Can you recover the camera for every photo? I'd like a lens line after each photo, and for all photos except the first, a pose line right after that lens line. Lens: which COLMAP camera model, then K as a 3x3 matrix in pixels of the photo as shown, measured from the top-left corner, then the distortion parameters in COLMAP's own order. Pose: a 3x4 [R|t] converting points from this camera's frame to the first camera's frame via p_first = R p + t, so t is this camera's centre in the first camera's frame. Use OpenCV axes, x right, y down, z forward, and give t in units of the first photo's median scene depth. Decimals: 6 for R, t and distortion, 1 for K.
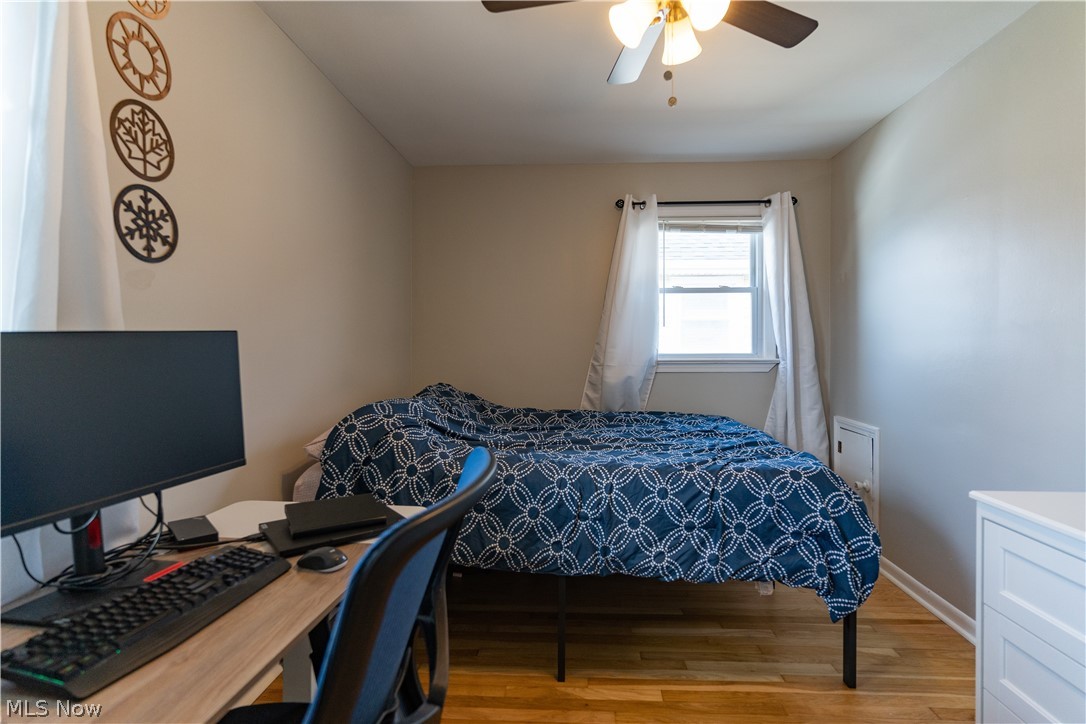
lens RADIAL K [[518.7, 0, 556.7], [0, 518.7, 354.9], [0, 0, 1]] dist [0.002751, -0.000550]
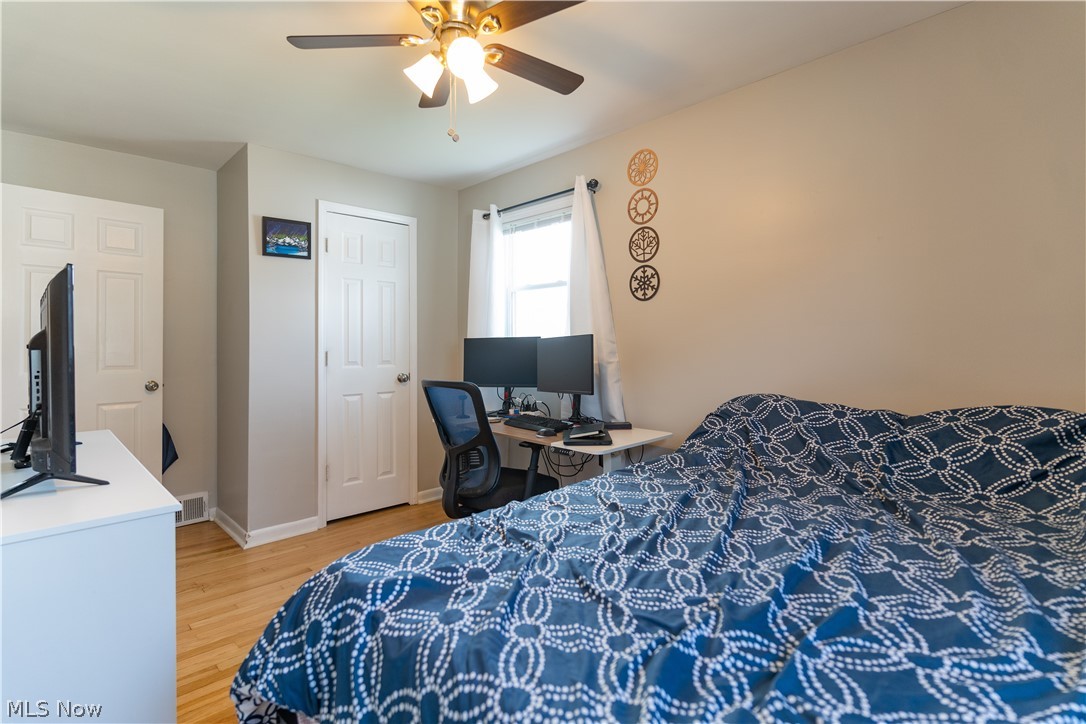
lens RADIAL K [[518.7, 0, 542.9], [0, 518.7, 353.2], [0, 0, 1]] dist [0.002751, -0.000550]
pose [[-0.667782, 0.016790, -0.744167, 0.778846], [-0.001704, 0.999708, 0.024085, -0.011084], [0.744355, 0.017352, -0.667559, 1.535183]]
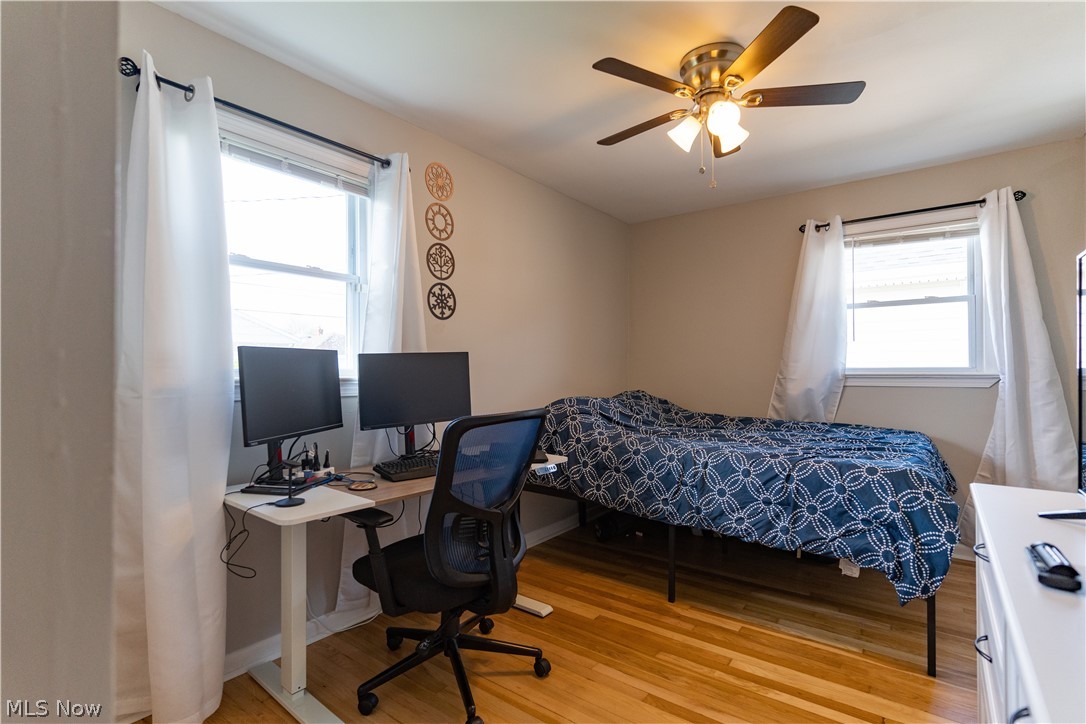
lens RADIAL K [[518.7, 0, 546.9], [0, 518.7, 368.6], [0, 0, 1]] dist [0.002751, -0.000550]
pose [[0.825888, -0.001984, -0.563830, 0.521158], [-0.005768, 0.999912, -0.011967, 0.027684], [0.563804, 0.013136, 0.825804, -0.335833]]
